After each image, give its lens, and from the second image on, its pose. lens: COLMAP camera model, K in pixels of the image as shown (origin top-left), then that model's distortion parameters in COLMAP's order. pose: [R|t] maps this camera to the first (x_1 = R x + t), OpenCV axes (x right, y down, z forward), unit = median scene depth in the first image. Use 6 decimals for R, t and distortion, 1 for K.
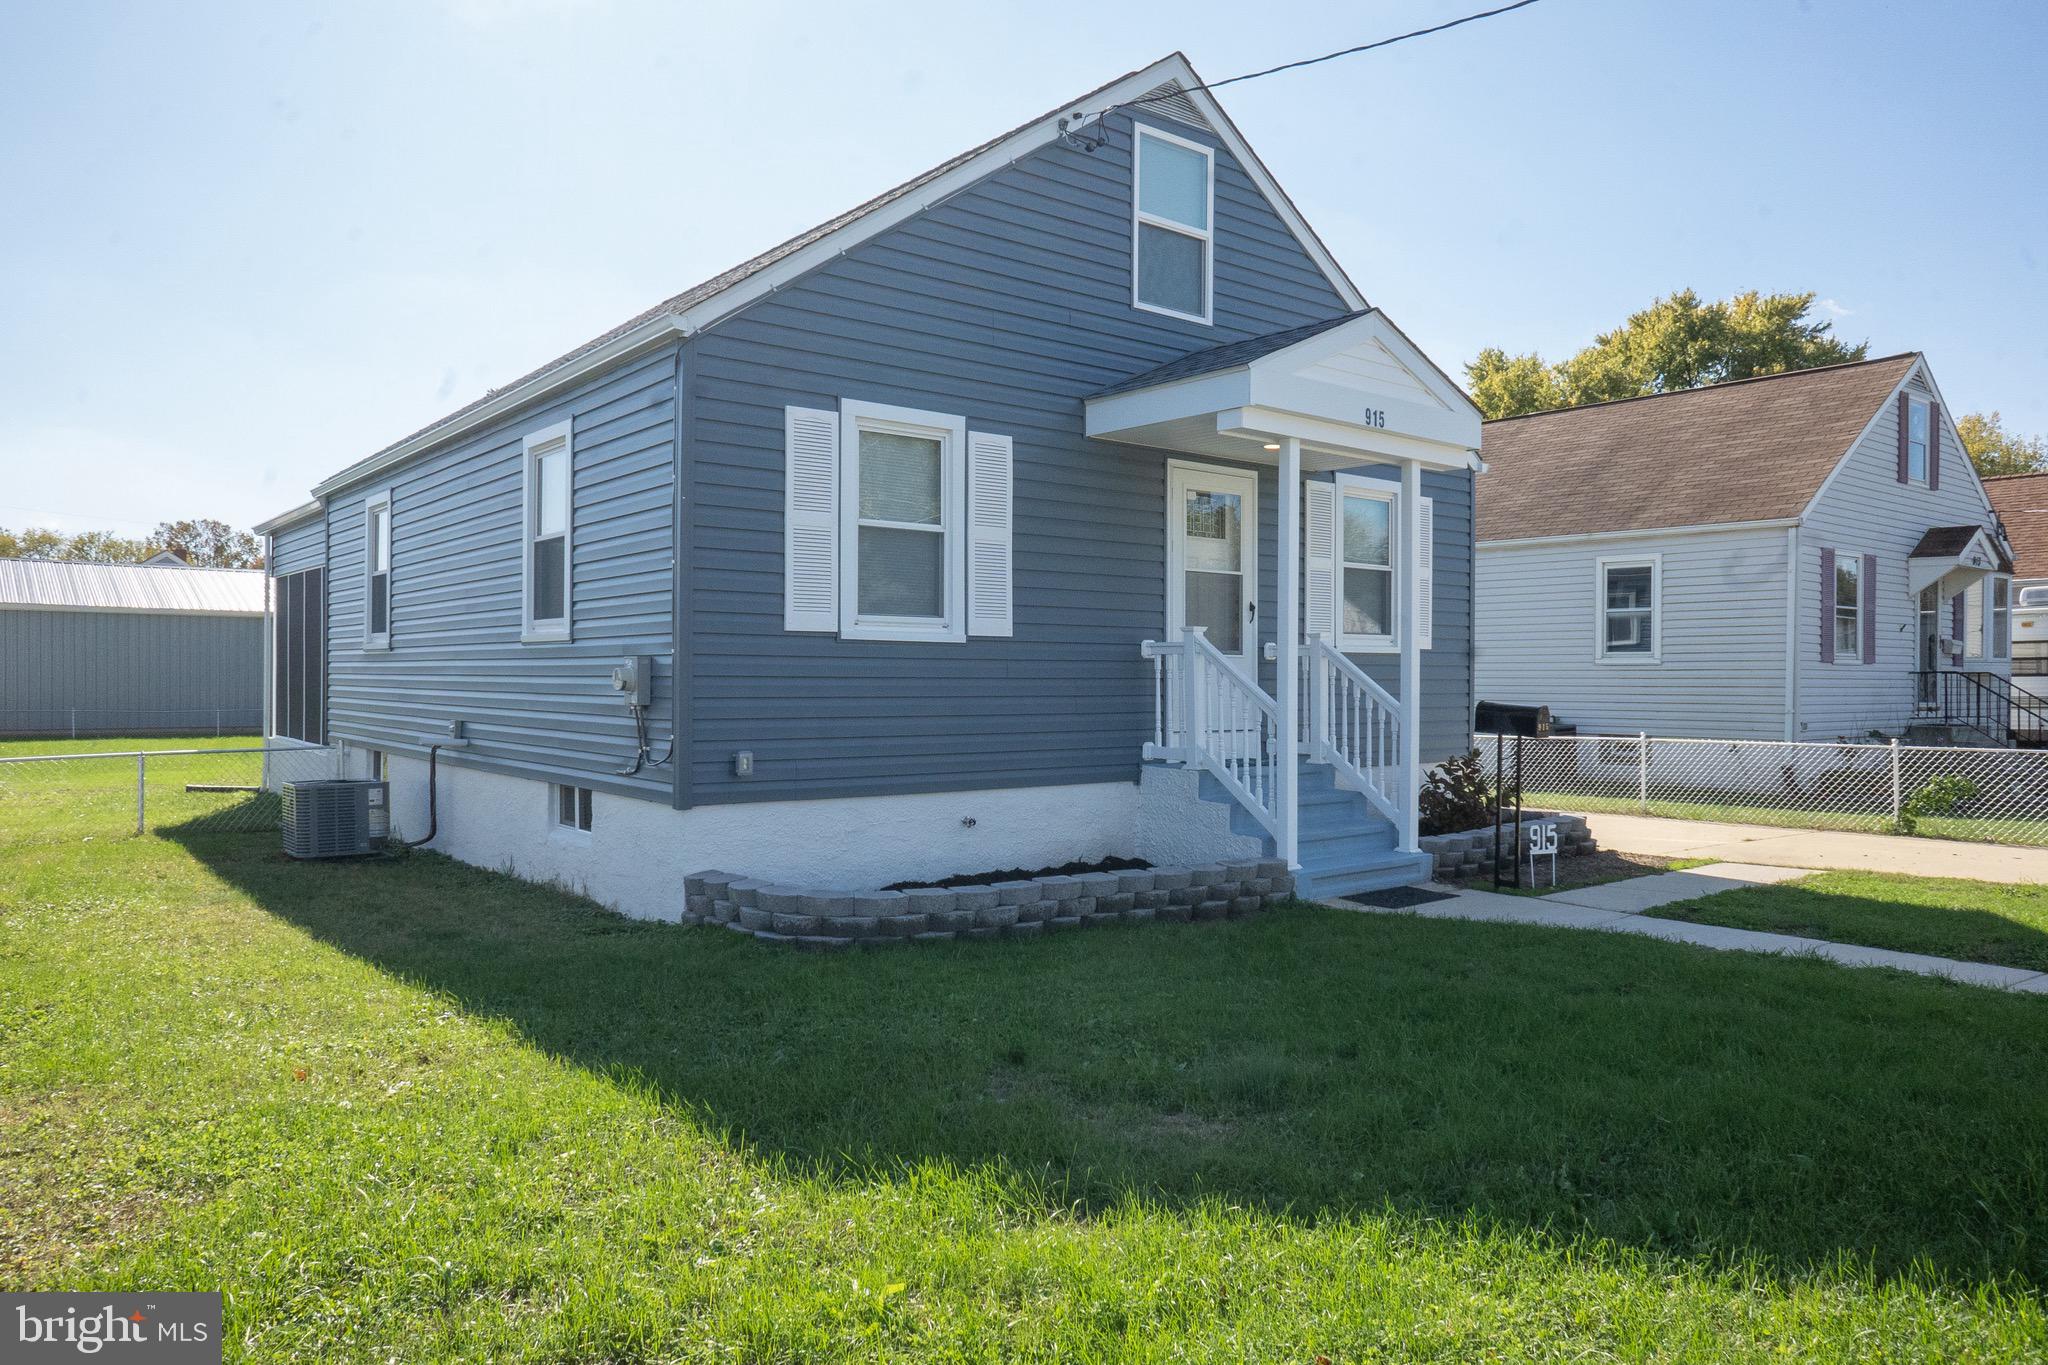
lens RADIAL K [[1377.8, 0, 1012.7], [0, 1377.8, 683.0], [0, 0, 1]] dist [-0.069255, 0.081578]
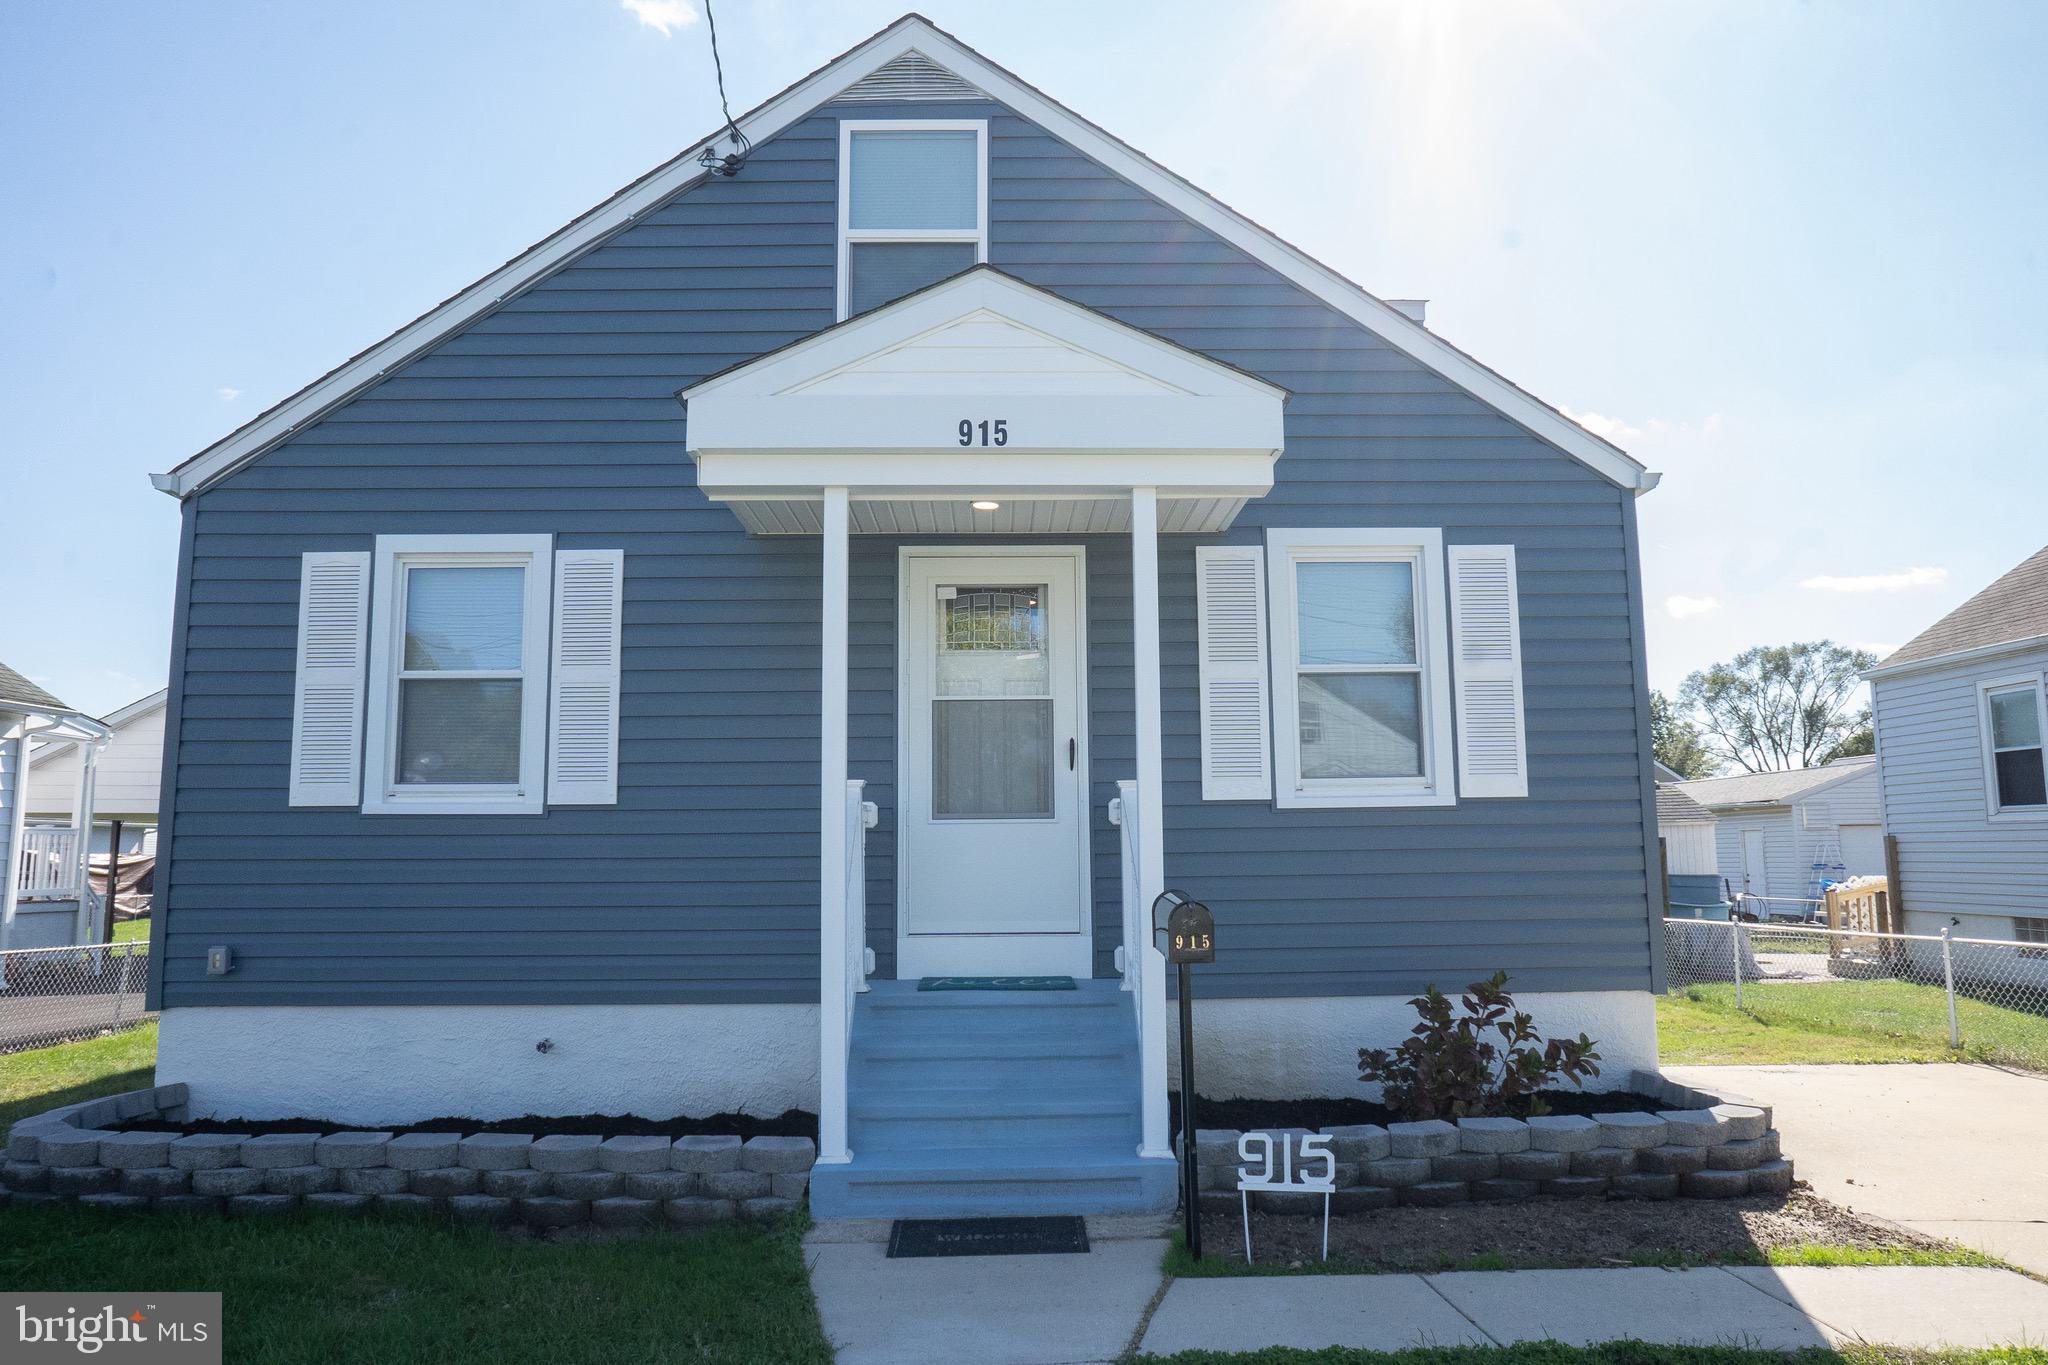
lens RADIAL K [[1377.8, 0, 1012.7], [0, 1377.8, 683.0], [0, 0, 1]] dist [-0.069255, 0.081578]
pose [[0.796674, -0.087456, -0.598049, 0.642232], [0.011330, 0.991463, -0.129894, 0.001208], [0.604303, 0.096708, 0.790863, 0.523176]]
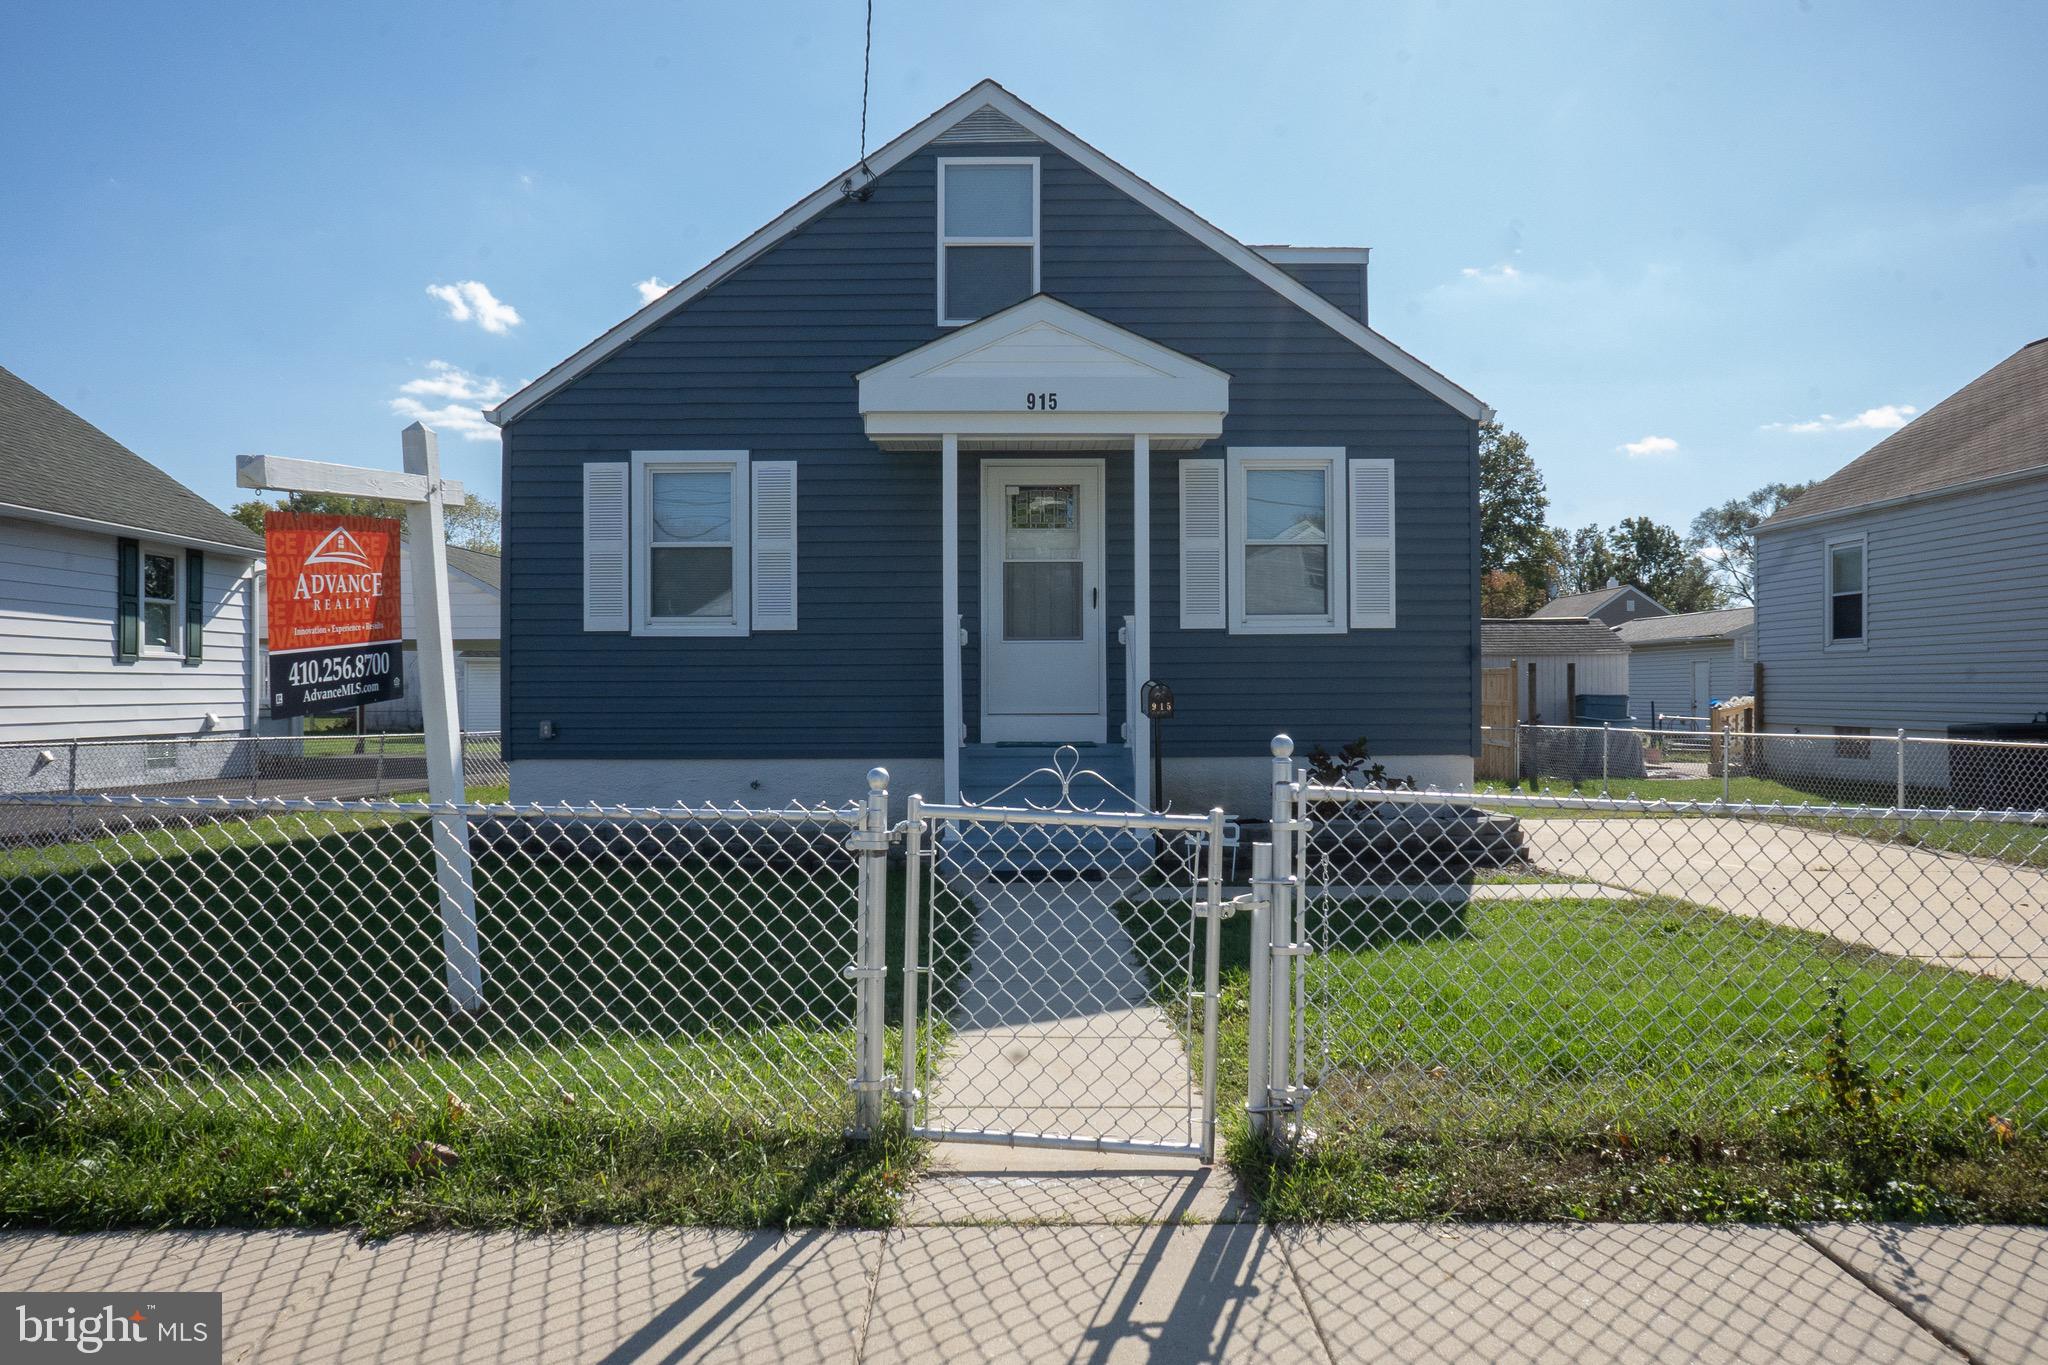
lens RADIAL K [[1377.8, 0, 1012.7], [0, 1377.8, 683.0], [0, 0, 1]] dist [-0.069255, 0.081578]
pose [[0.787804, -0.009891, -0.615846, 0.873698], [0.006522, 0.999949, -0.007717, 0.022180], [0.615891, 0.002063, 0.787829, 0.185416]]
